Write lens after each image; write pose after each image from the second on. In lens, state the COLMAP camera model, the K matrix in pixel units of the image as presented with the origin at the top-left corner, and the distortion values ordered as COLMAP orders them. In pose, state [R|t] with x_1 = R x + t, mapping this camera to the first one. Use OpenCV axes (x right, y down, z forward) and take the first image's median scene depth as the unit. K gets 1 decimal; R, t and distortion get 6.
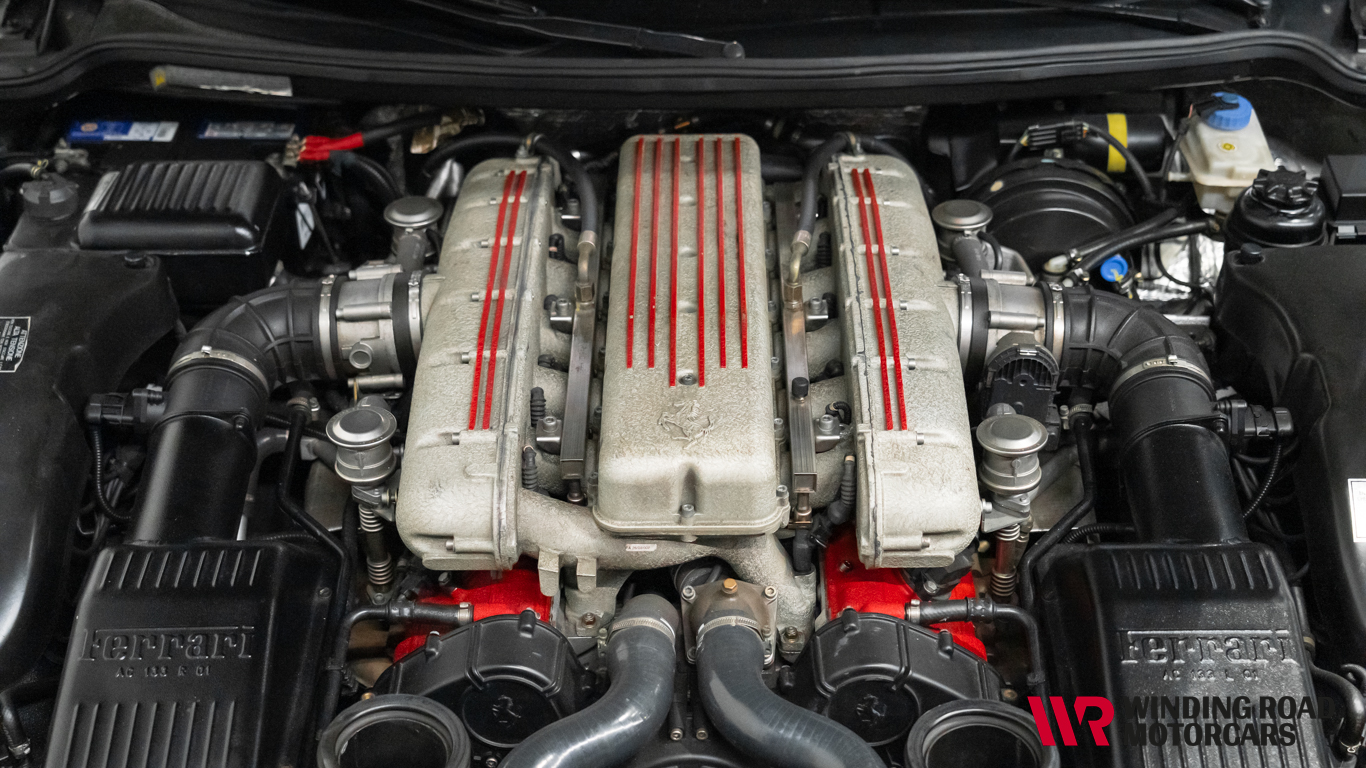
lens RADIAL K [[2029.0, 0, 680.0], [0, 2029.0, 387.3], [0, 0, 1]] dist [0.025786, 0.000000]
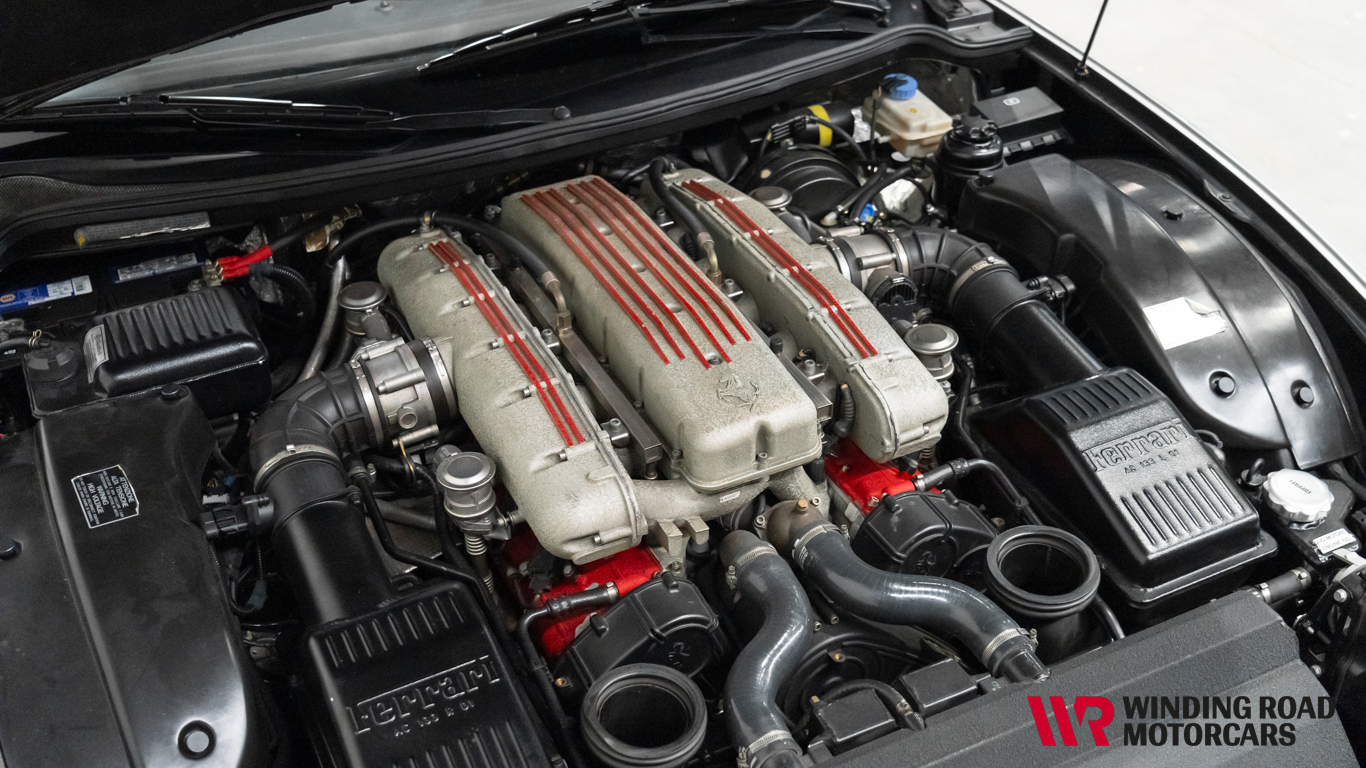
lens RADIAL K [[1457.1, 0, 693.2], [0, 1457.1, 384.1], [0, 0, 1]] dist [-0.001042, 0.000000]
pose [[0.893188, -0.263744, 0.364218, -0.308596], [0.254959, 0.964195, 0.072961, -0.053534], [-0.370420, 0.027693, 0.928451, 0.143181]]
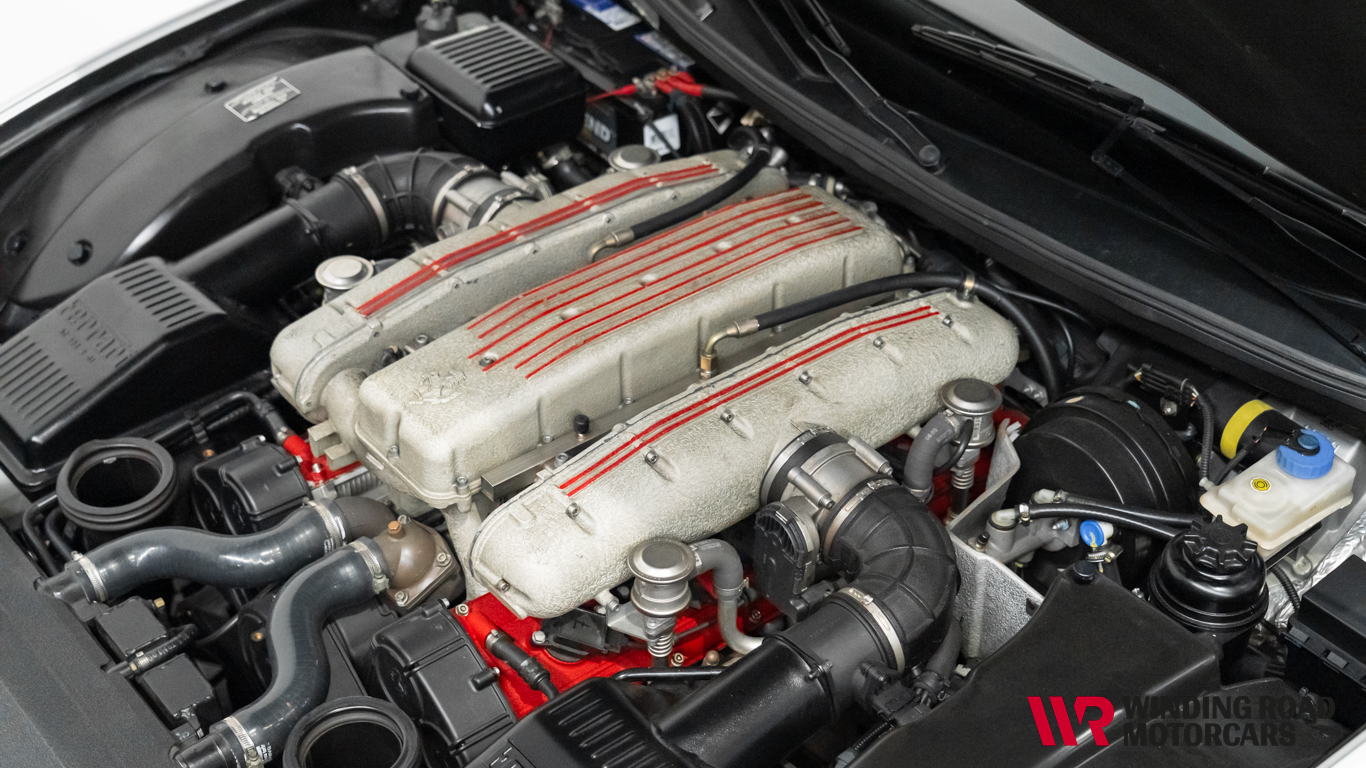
lens RADIAL K [[2029.0, 0, 683.1], [0, 2029.0, 381.6], [0, 0, 1]] dist [0.025786, 0.000000]
pose [[0.634484, 0.483221, -0.603264, 0.678686], [-0.451120, 0.865271, 0.218624, -0.258990], [0.627631, 0.133431, 0.766991, 0.186726]]
